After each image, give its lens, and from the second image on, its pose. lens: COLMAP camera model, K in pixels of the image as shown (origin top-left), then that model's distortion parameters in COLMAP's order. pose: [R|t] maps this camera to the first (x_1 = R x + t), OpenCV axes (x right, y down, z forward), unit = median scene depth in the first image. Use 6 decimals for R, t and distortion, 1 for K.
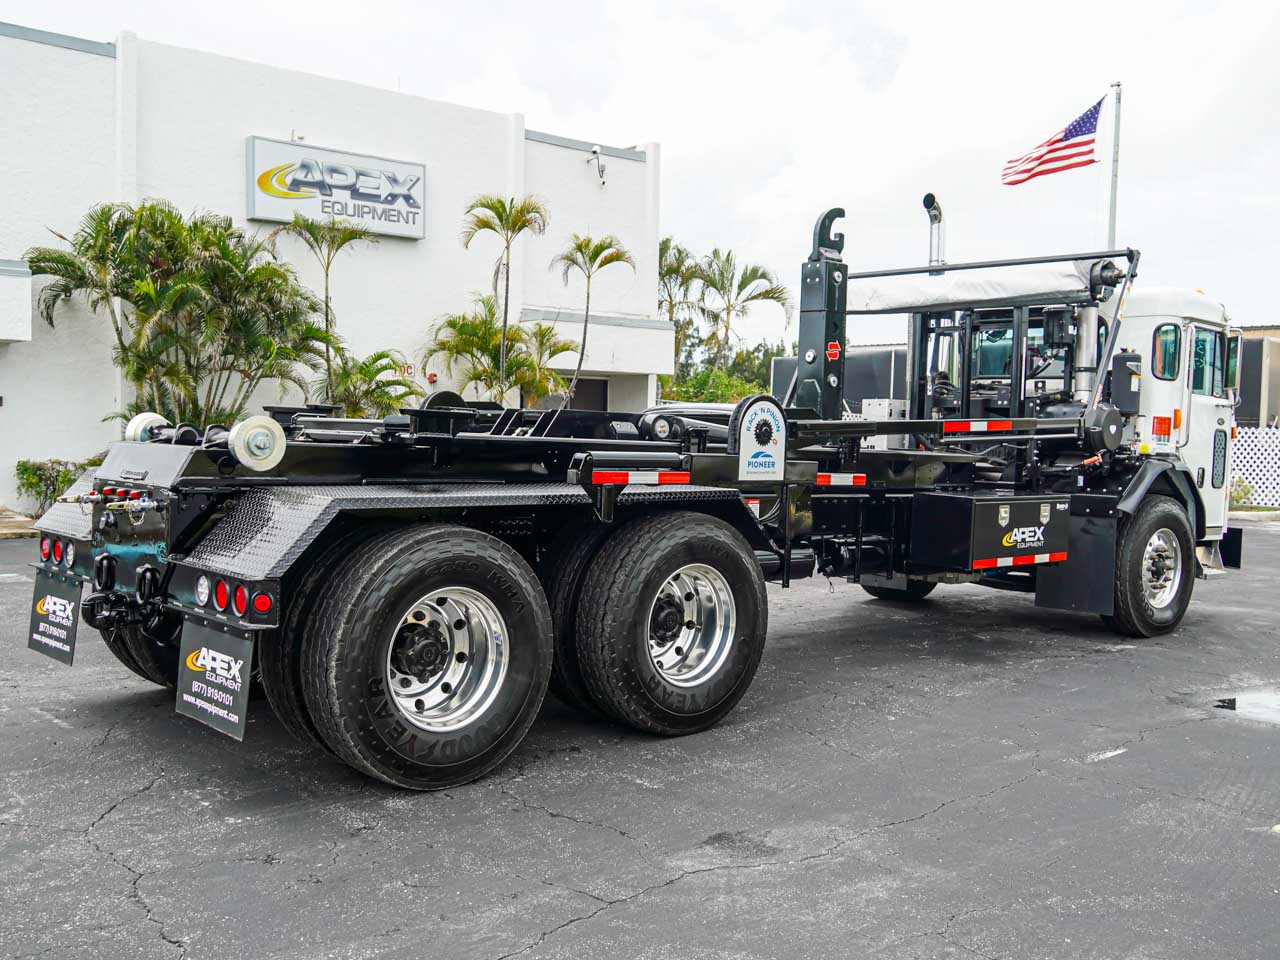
lens RADIAL K [[1257.9, 0, 640.0], [0, 1257.9, 480.0], [0, 0, 1]] dist [-0.030034, 0.006967]
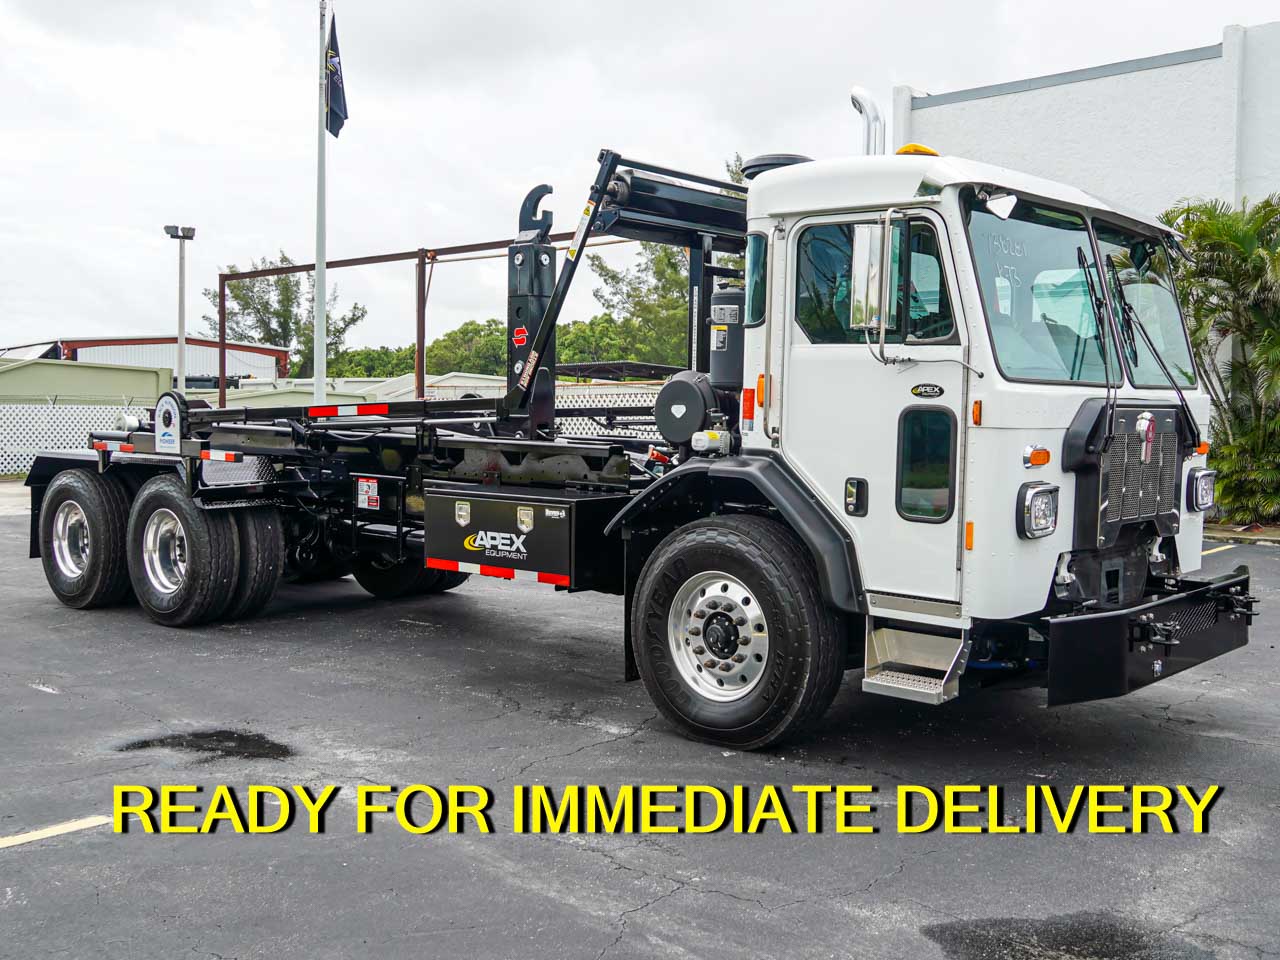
lens RADIAL K [[1307.3, 0, 684.6], [0, 1307.3, 444.8], [0, 0, 1]] dist [-0.011812, 0.019673]
pose [[0.133399, 0.002249, -0.991060, 1.133016], [-0.047950, 0.998841, -0.004187, -0.021119], [0.989902, 0.048080, 0.133352, 0.968180]]
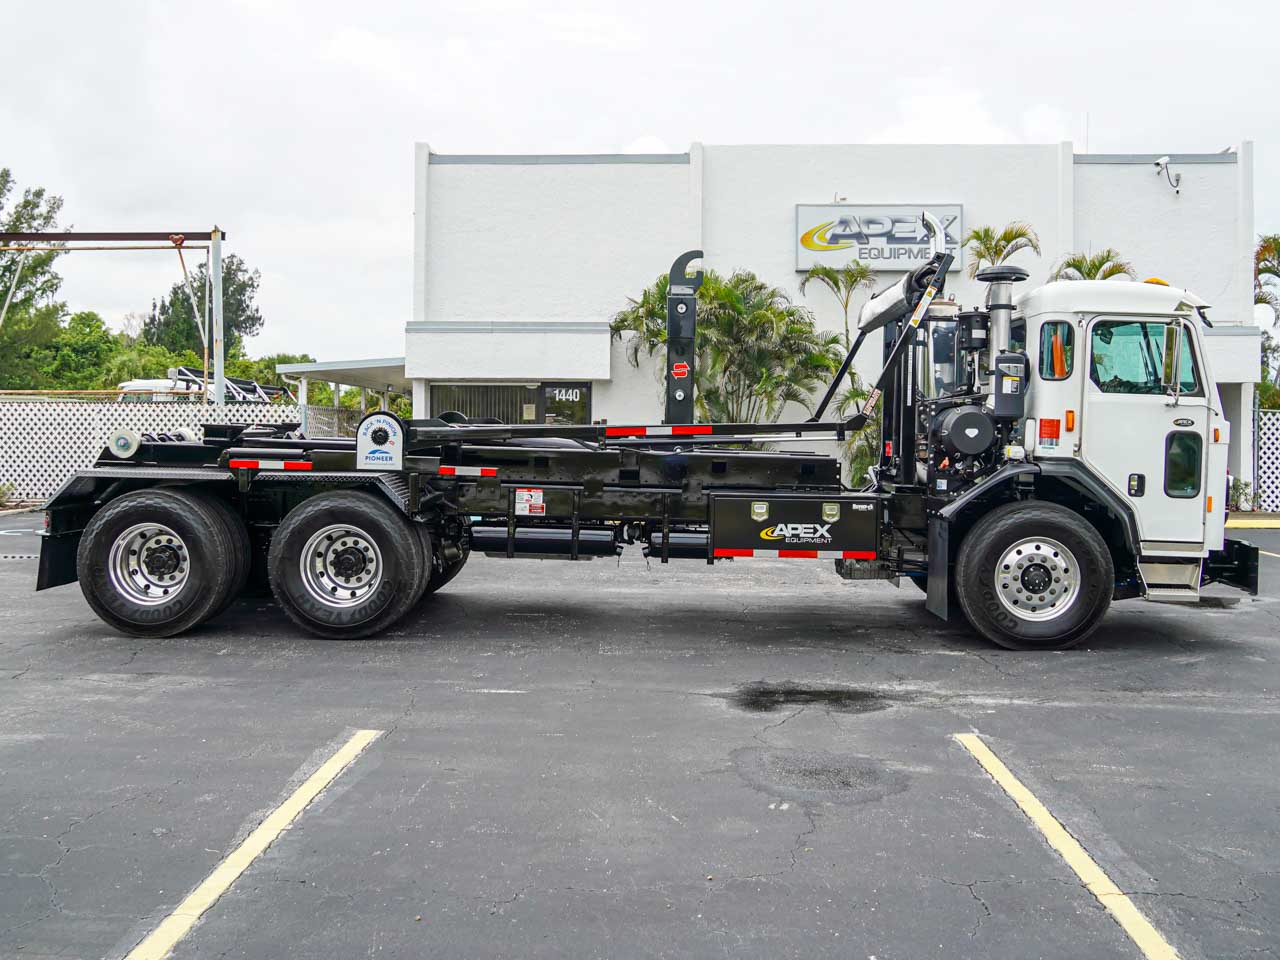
lens RADIAL K [[1195.1, 0, 658.8], [0, 1195.1, 414.6], [0, 0, 1]] dist [-0.040603, 0.009550]
pose [[0.724326, -0.021739, -0.689115, 0.898722], [-0.024920, 0.998024, -0.057677, 0.005851], [0.689007, 0.058950, 0.722353, 0.160273]]
